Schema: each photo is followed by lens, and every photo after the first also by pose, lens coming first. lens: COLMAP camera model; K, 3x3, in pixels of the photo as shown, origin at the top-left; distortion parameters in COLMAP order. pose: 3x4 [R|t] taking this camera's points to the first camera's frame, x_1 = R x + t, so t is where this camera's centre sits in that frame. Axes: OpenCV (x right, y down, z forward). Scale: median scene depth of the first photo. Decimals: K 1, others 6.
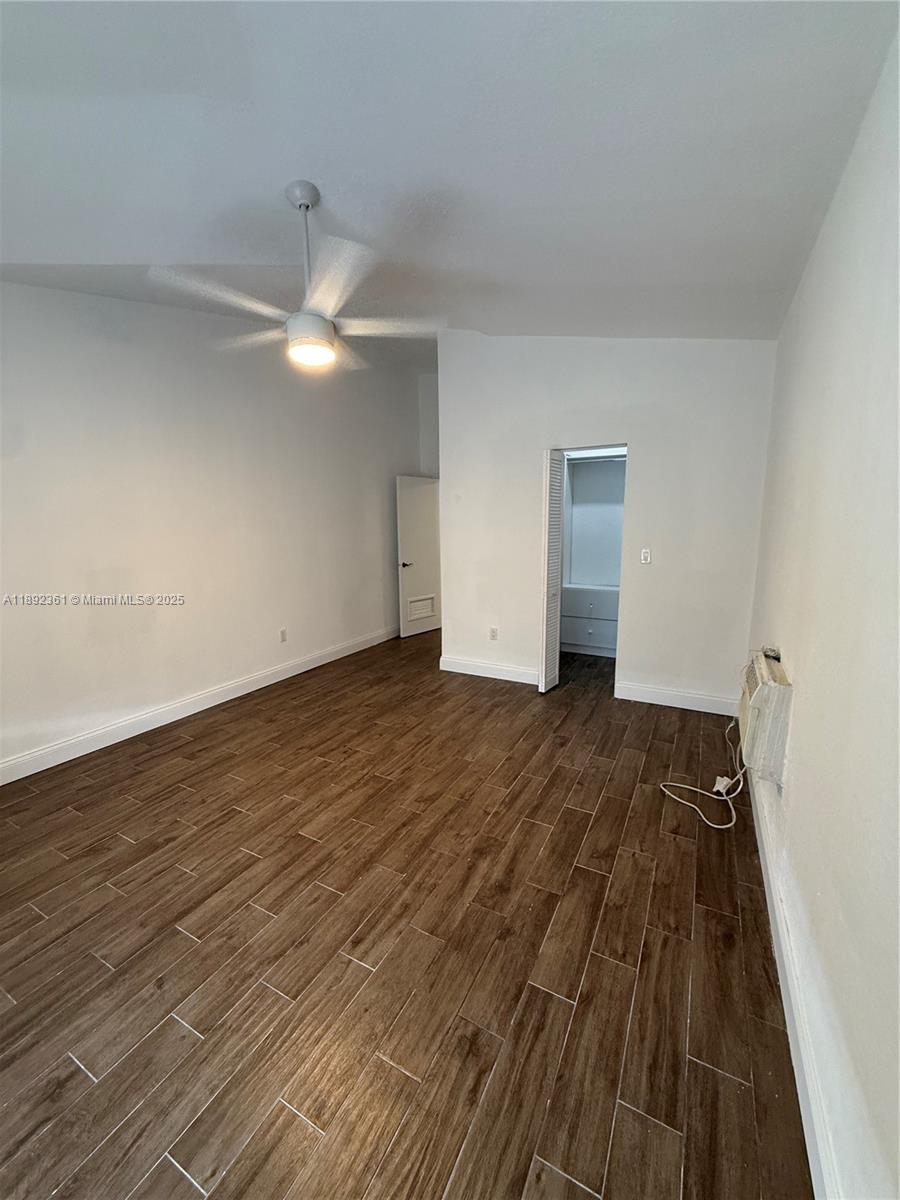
lens RADIAL K [[478.7, 0, 448.8], [0, 478.7, 600.3], [0, 0, 1]] dist [0.000430, 0.000193]
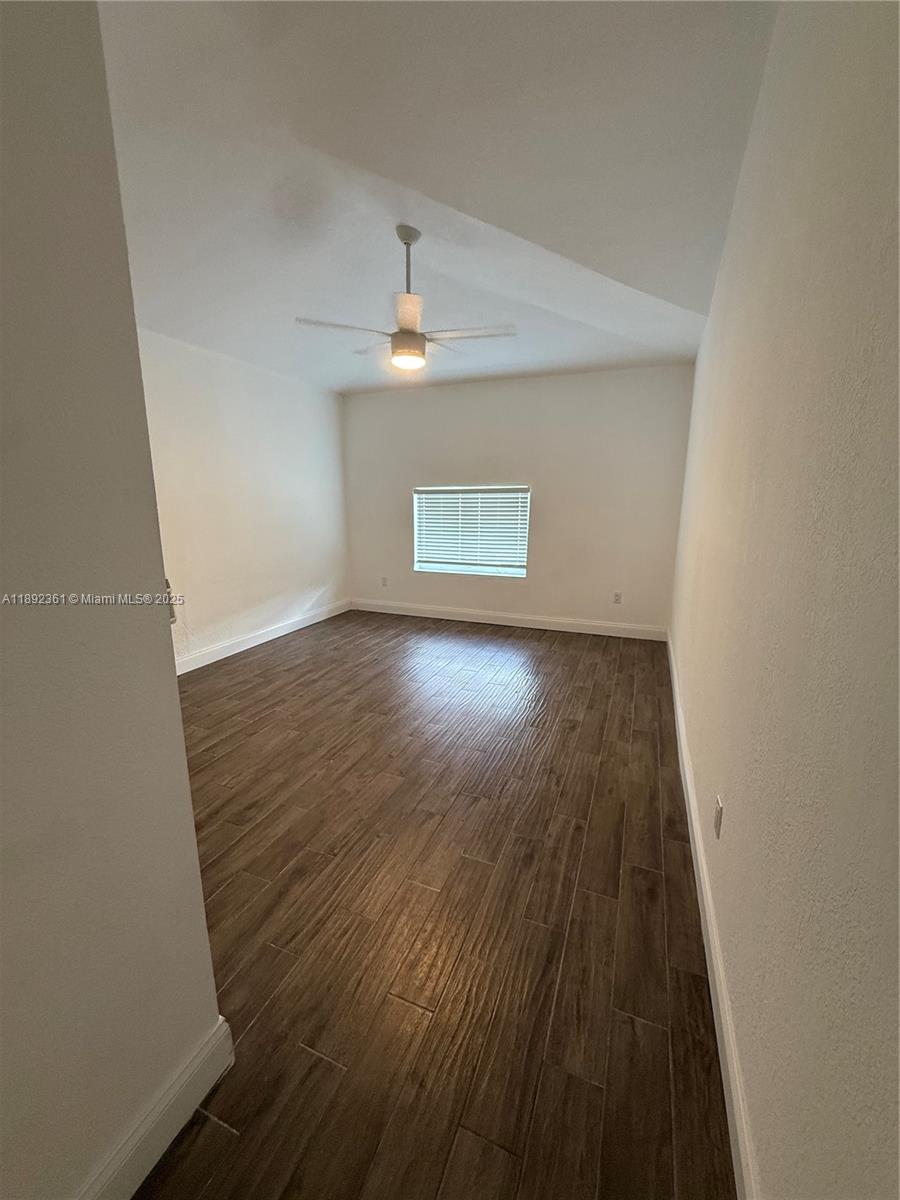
lens RADIAL K [[478.7, 0, 448.5], [0, 478.7, 599.1], [0, 0, 1]] dist [0.000430, 0.000193]
pose [[-0.994280, 0.032273, -0.101816, -0.215234], [-0.007301, 0.930496, 0.366230, -0.341825], [0.106559, 0.364879, -0.924937, 2.152251]]
